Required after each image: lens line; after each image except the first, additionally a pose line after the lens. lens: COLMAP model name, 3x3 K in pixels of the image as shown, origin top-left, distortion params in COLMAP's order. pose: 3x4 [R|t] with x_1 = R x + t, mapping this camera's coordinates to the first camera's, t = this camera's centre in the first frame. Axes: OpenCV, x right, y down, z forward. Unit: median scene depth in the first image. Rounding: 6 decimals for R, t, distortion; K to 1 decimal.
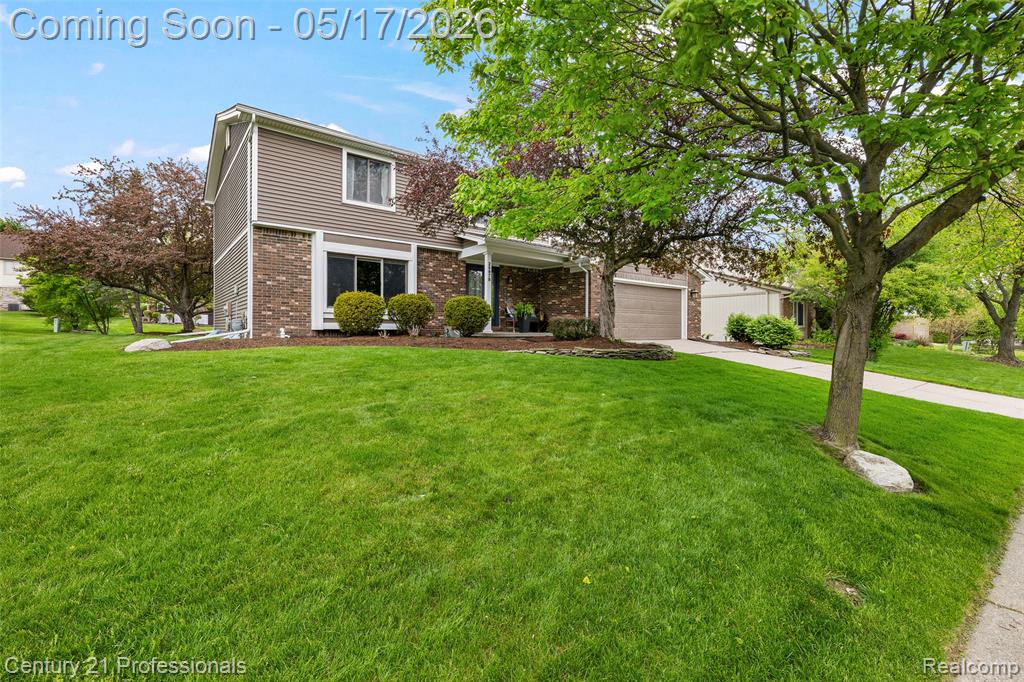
lens RADIAL K [[445.0, 0, 511.1], [0, 445.0, 335.4], [0, 0, 1]] dist [0.001102, 0.000199]
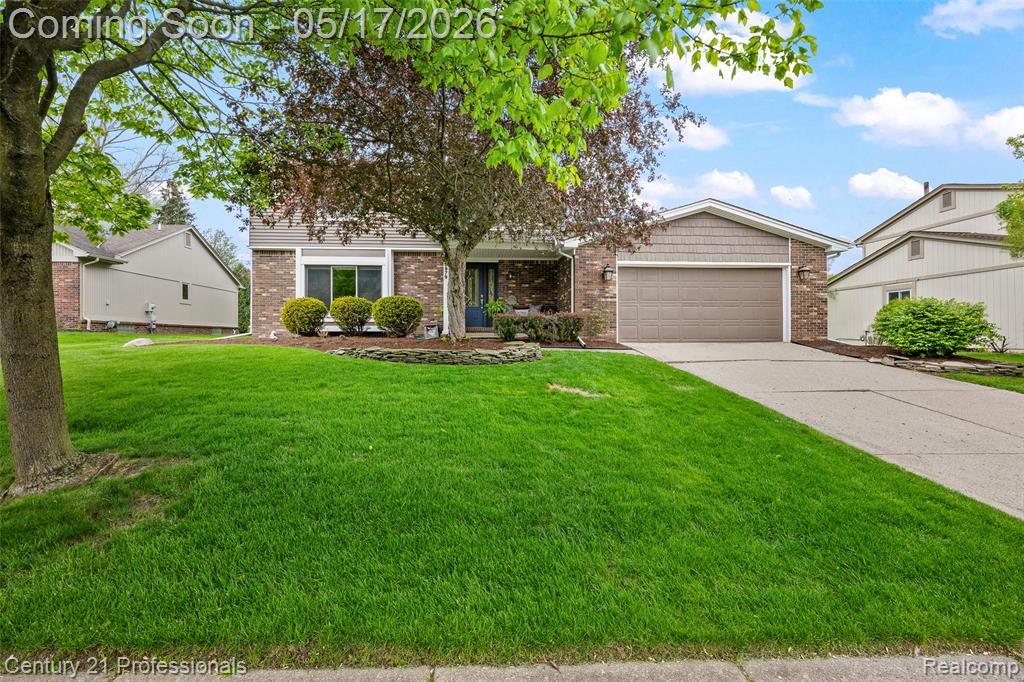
lens RADIAL K [[445.0, 0, 510.7], [0, 445.0, 340.9], [0, 0, 1]] dist [0.001102, 0.000199]
pose [[0.826544, -0.001268, -0.562871, 0.593284], [0.000613, 0.999999, -0.001354, 0.010892], [0.562872, 0.000774, 0.826544, 0.295998]]
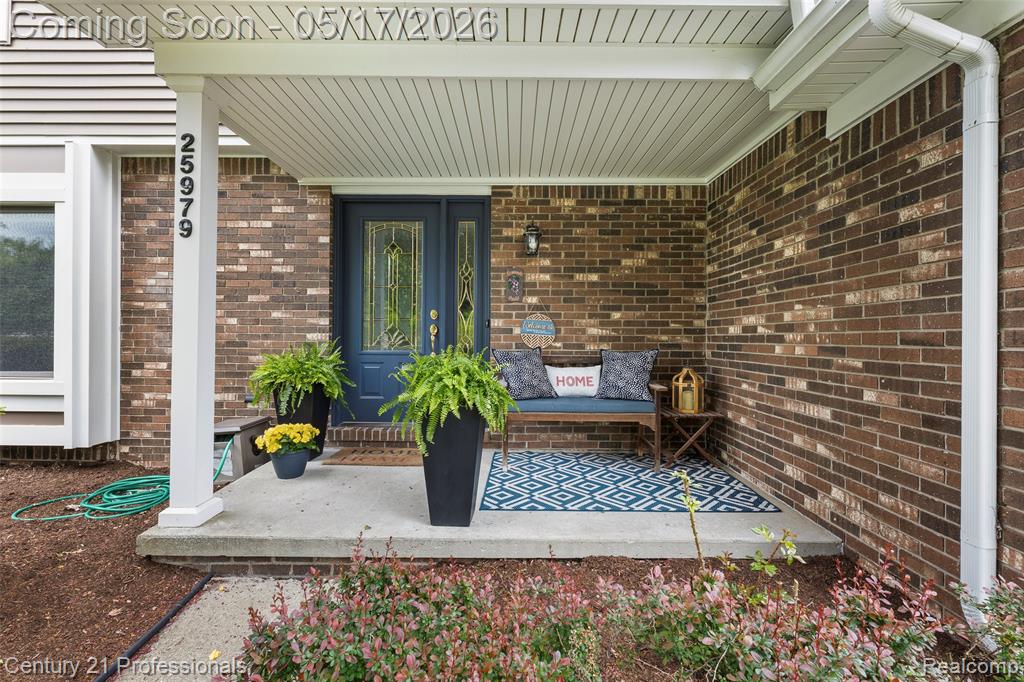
lens RADIAL K [[445.0, 0, 510.5], [0, 445.0, 338.3], [0, 0, 1]] dist [0.001102, 0.000199]
pose [[0.780087, 0.003344, -0.625663, 0.165830], [-0.008733, 0.999946, -0.005544, -0.081394], [0.625611, 0.009789, 0.780074, 0.937772]]
